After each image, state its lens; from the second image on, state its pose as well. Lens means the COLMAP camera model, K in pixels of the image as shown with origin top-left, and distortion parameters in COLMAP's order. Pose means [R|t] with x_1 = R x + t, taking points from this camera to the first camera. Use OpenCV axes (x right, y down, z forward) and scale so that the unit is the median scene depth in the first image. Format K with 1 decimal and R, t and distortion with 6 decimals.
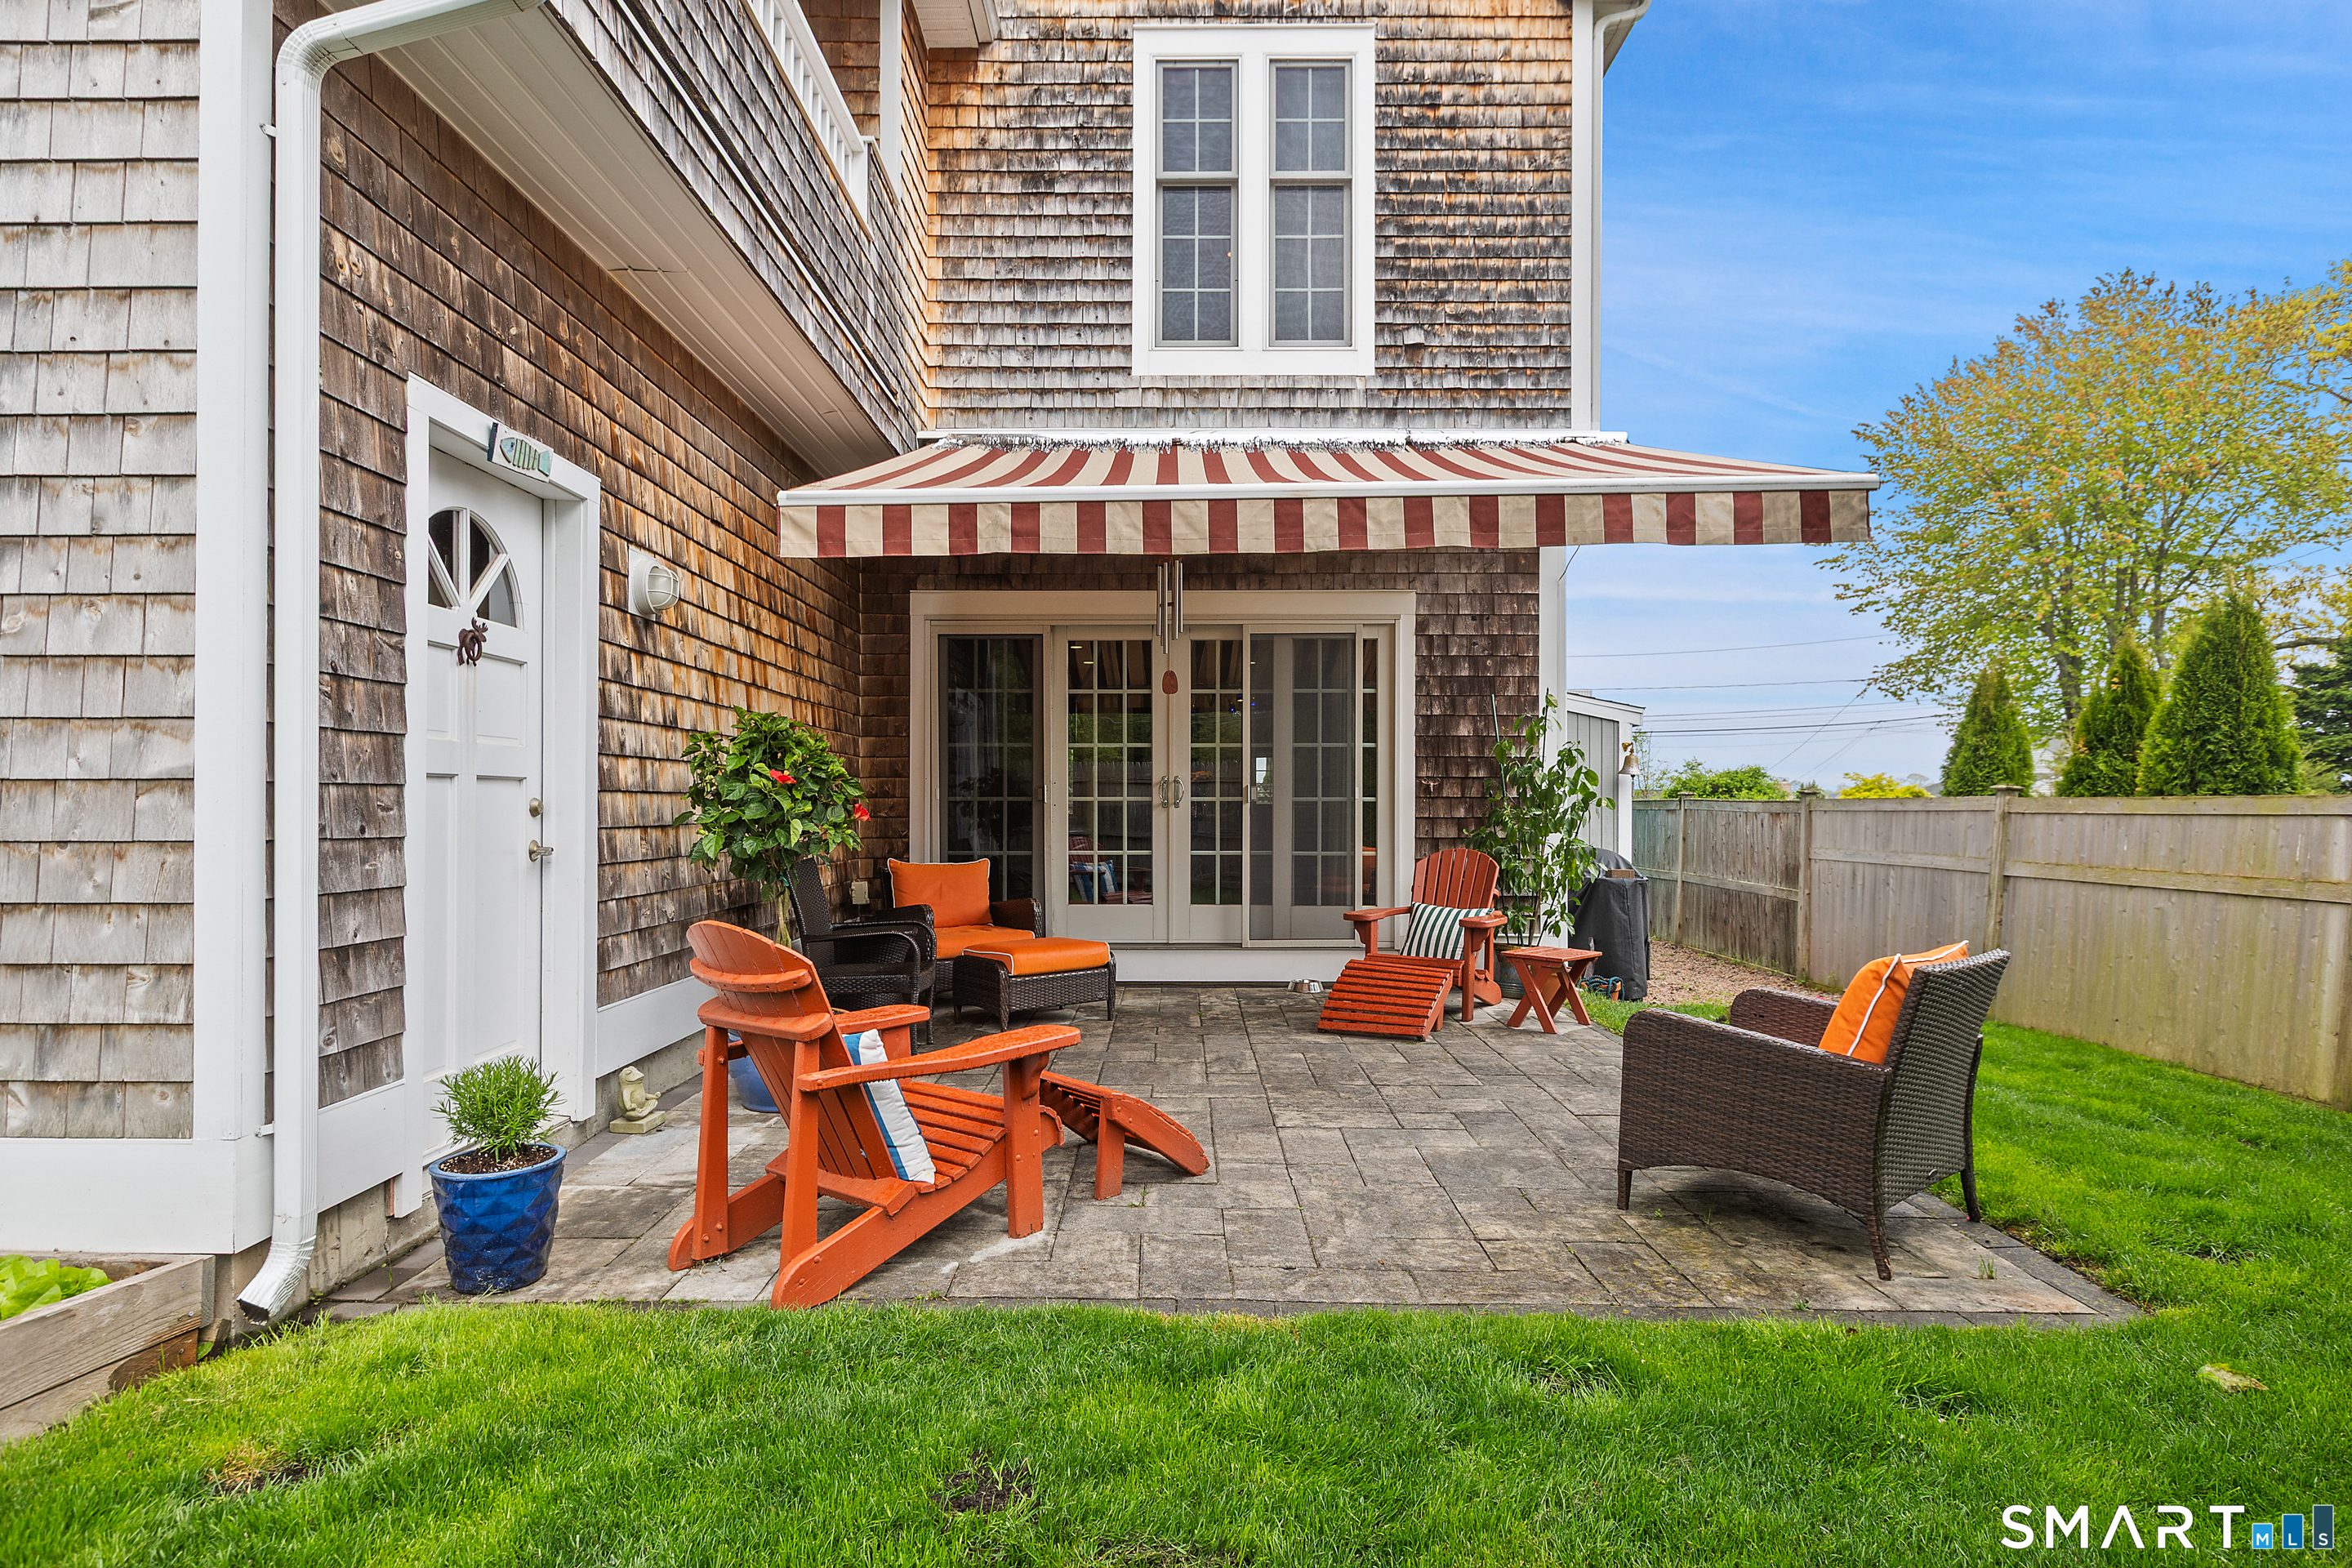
lens RADIAL K [[1299.4, 0, 1176.0], [0, 1299.4, 784.0], [0, 0, 1]] dist [0.004419, -0.008131]
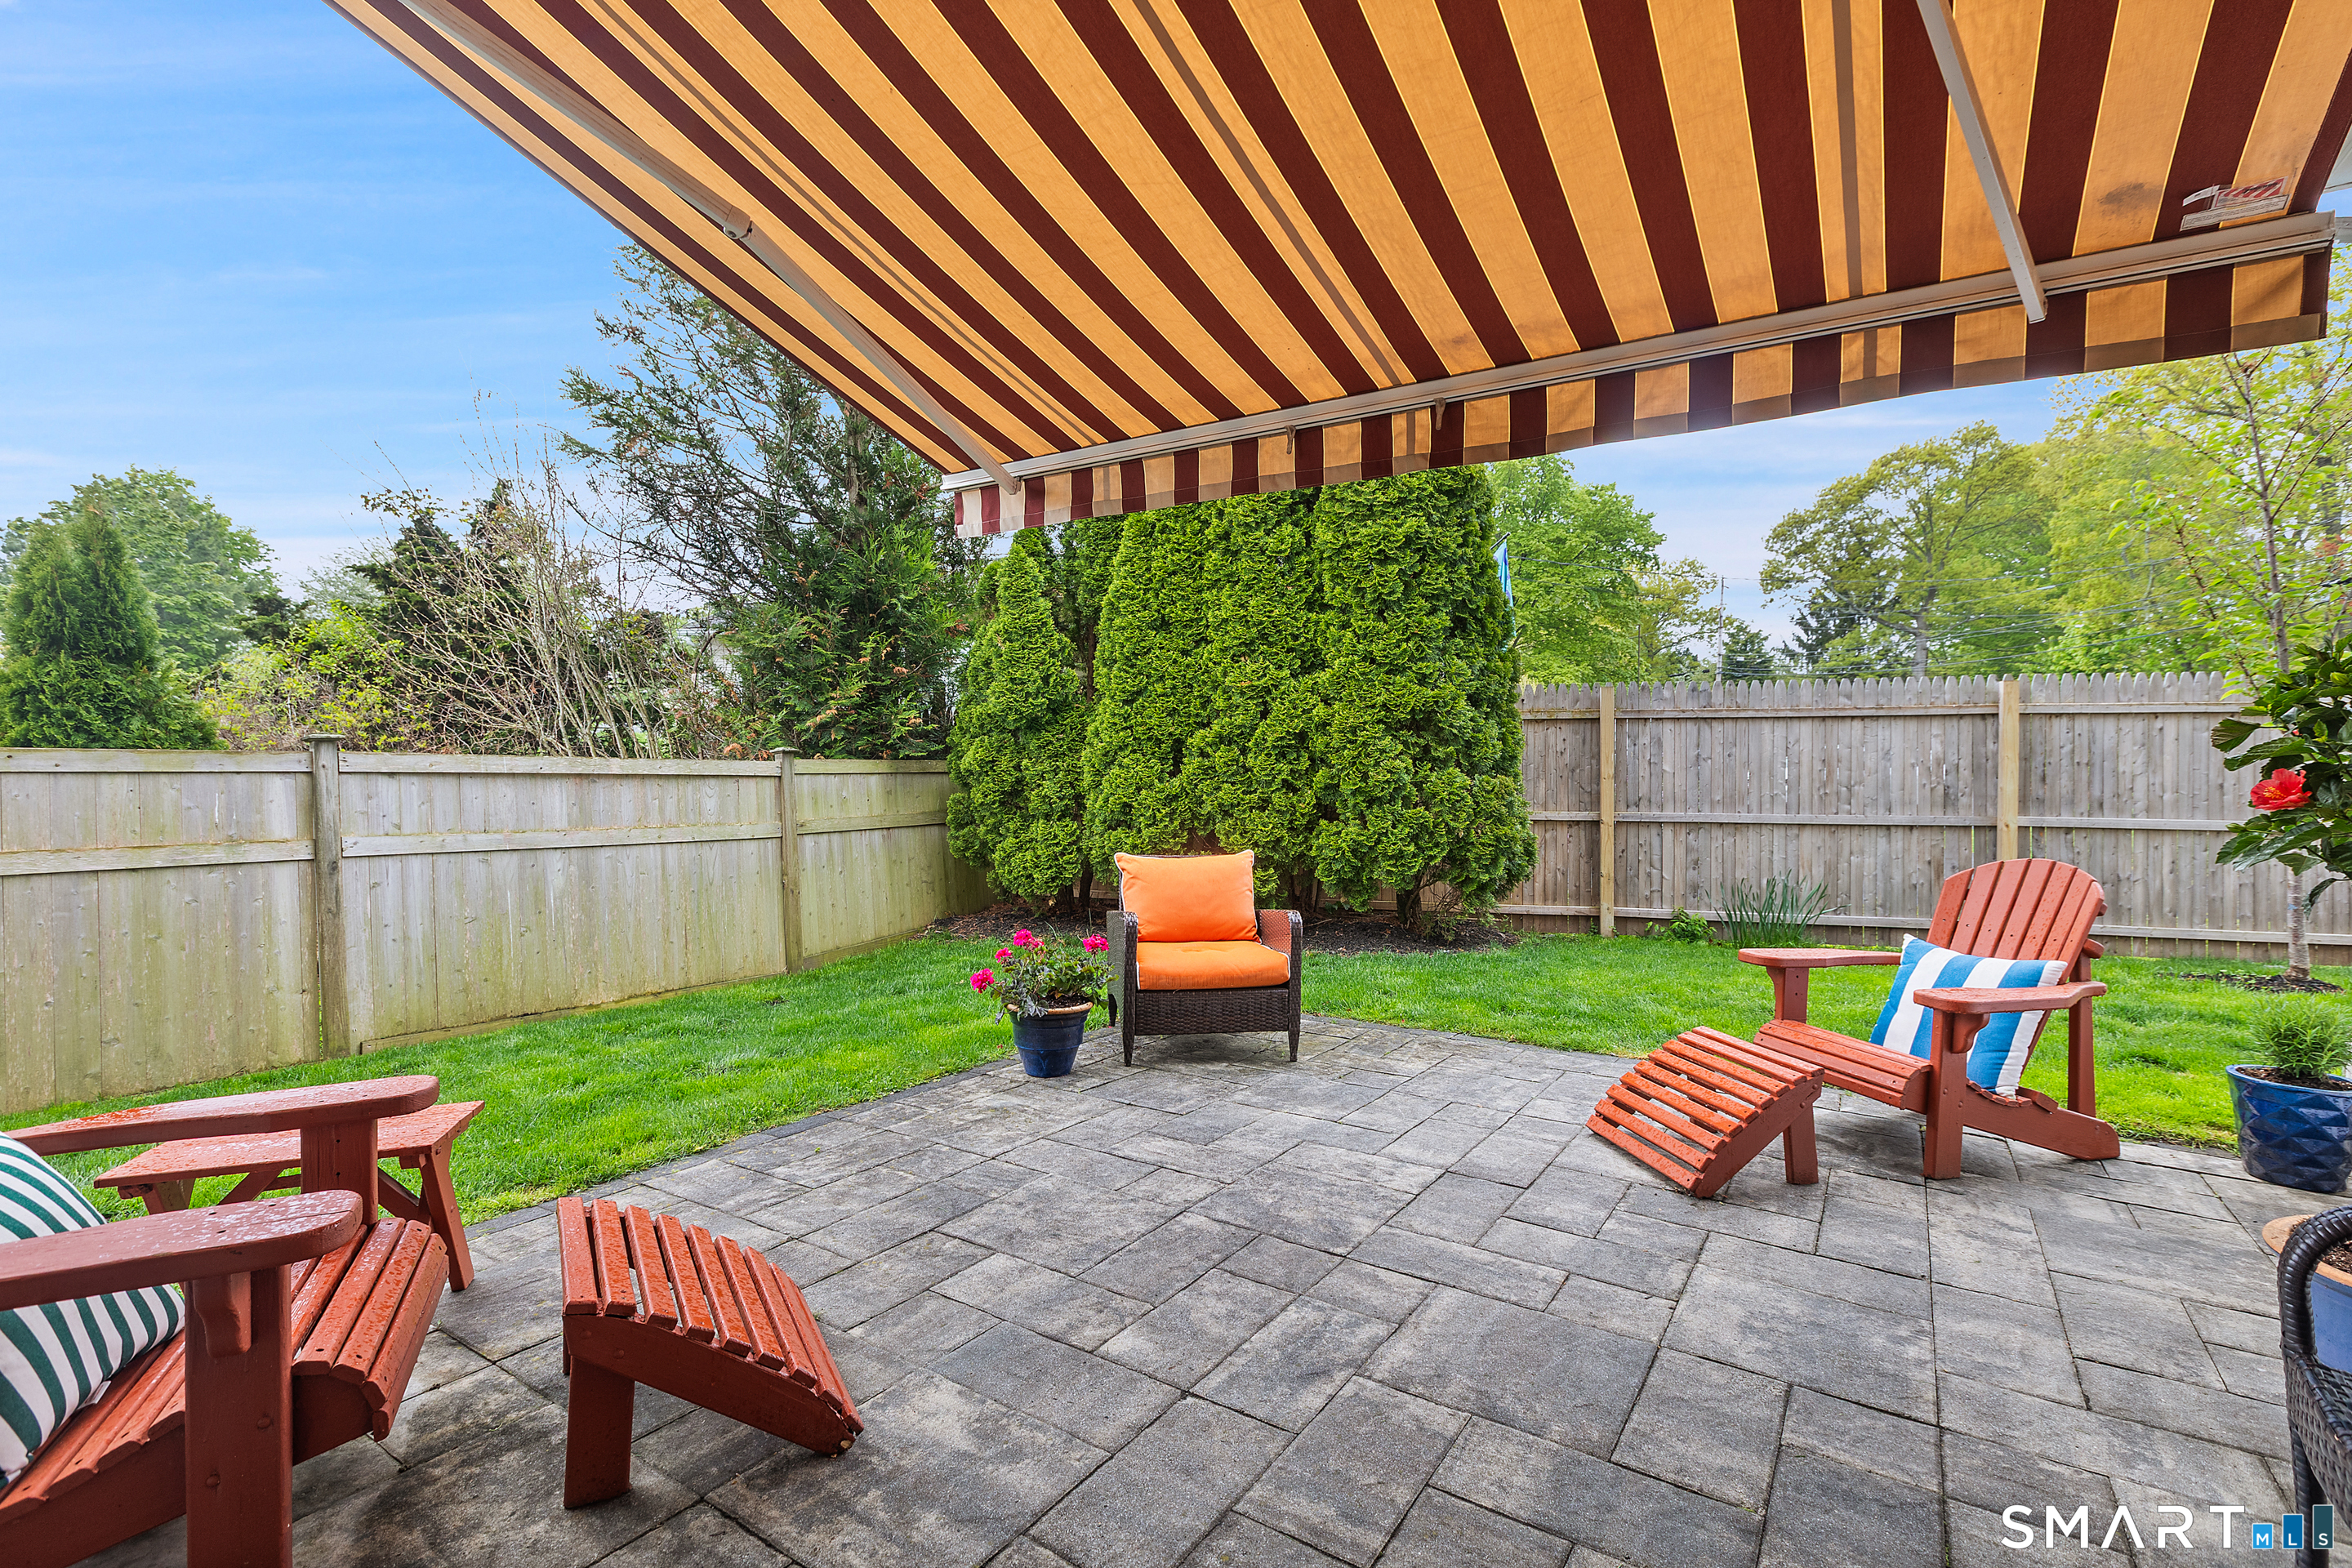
lens RADIAL K [[1072.8, 0, 1176.0], [0, 1072.8, 784.0], [0, 0, 1]] dist [0.003387, 0.000606]
pose [[-0.827303, -0.016007, 0.561528, -0.151127], [-0.018377, 0.999830, 0.001426, 0.024648], [-0.561456, -0.009140, -0.827456, 1.600875]]
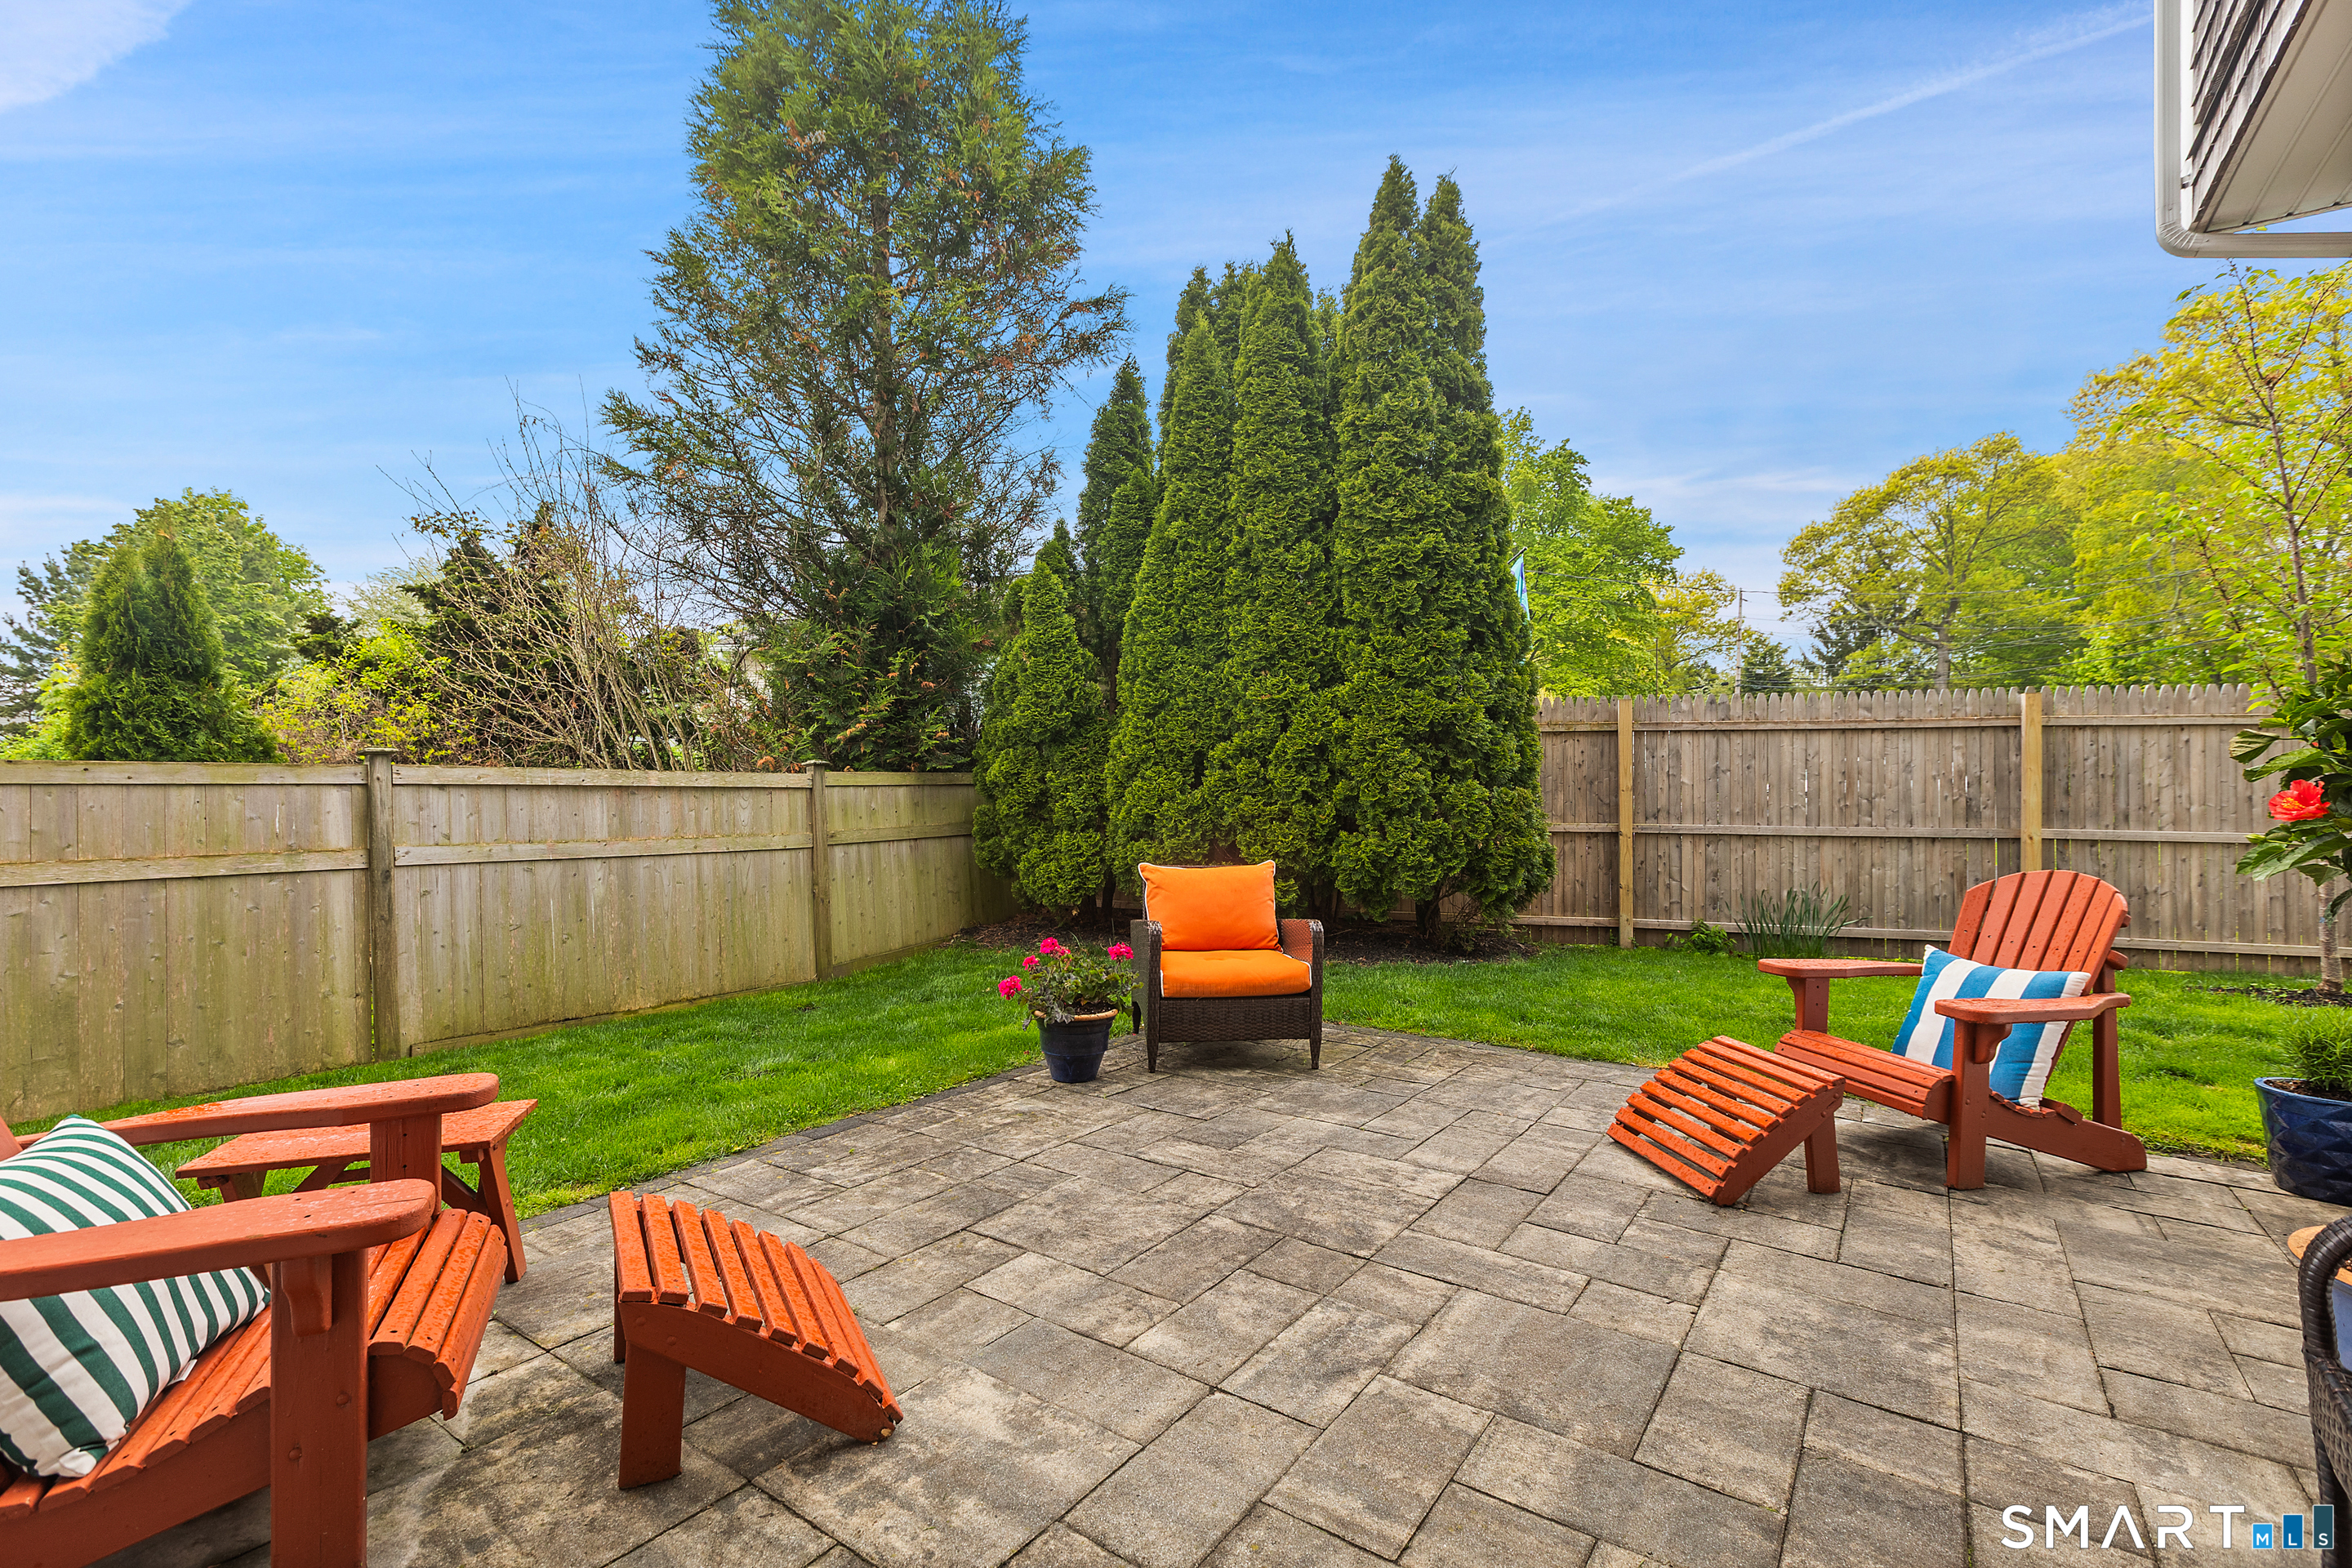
lens RADIAL K [[1062.3, 0, 1167.7], [0, 1062.3, 782.6], [0, 0, 1]] dist [0.002861, 0.000066]
pose [[-0.813226, -0.008593, 0.581885, -0.153105], [-0.018617, 0.999763, -0.011254, 0.025516], [-0.581650, -0.019985, -0.813193, 1.611496]]
